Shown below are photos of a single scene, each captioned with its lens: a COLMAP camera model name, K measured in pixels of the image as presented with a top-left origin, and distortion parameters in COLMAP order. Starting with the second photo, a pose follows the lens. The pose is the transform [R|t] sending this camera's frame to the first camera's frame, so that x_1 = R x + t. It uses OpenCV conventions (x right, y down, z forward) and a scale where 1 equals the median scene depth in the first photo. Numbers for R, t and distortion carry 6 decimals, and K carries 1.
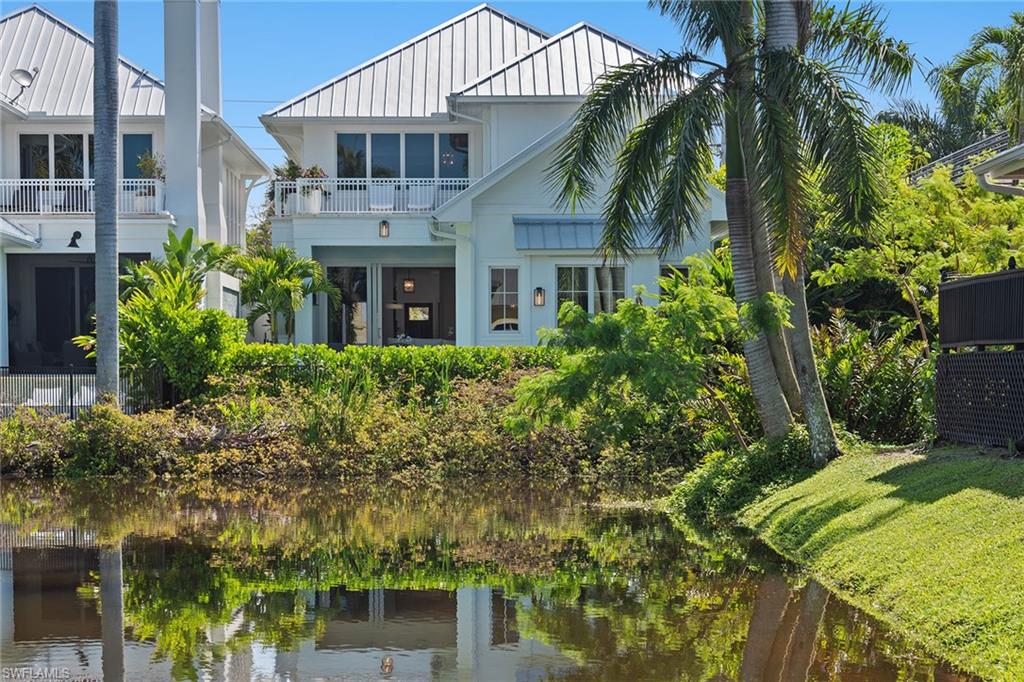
lens RADIAL K [[2005.2, 0, 512.0], [0, 2005.2, 341.0], [0, 0, 1]] dist [-0.000163, -0.028128]
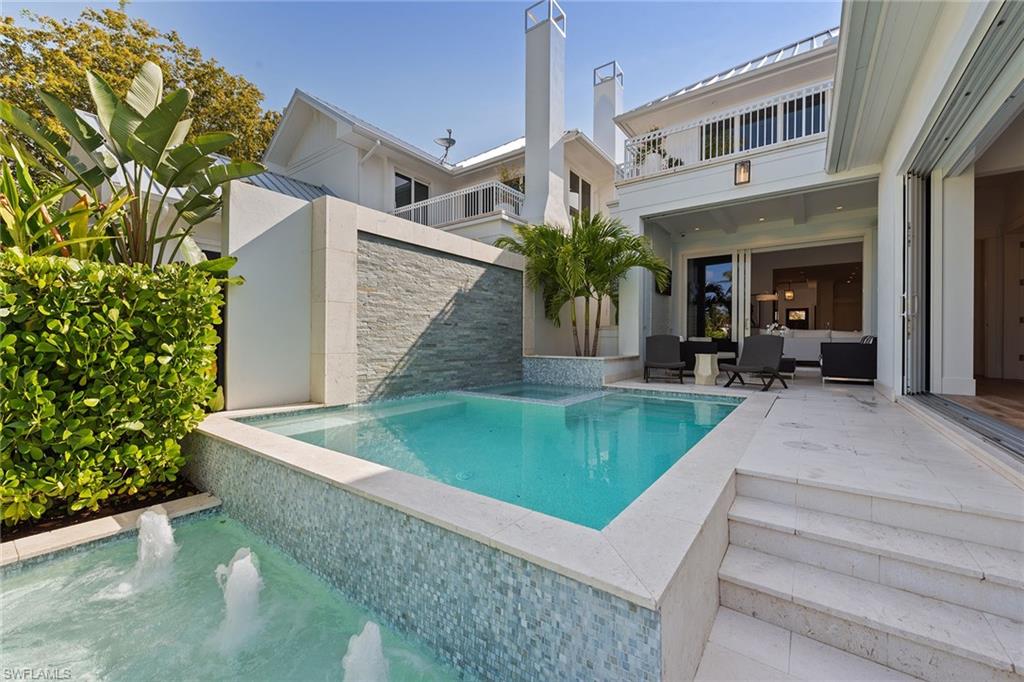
lens RADIAL K [[405.5, 0, 512.0], [0, 405.5, 341.0], [0, 0, 1]] dist [-0.000716, -0.000070]
pose [[0.792090, 0.005599, -0.610379, -0.038892], [0.003207, 0.999906, 0.013333, 0.000999], [0.610396, -0.012518, 0.791998, 0.804742]]
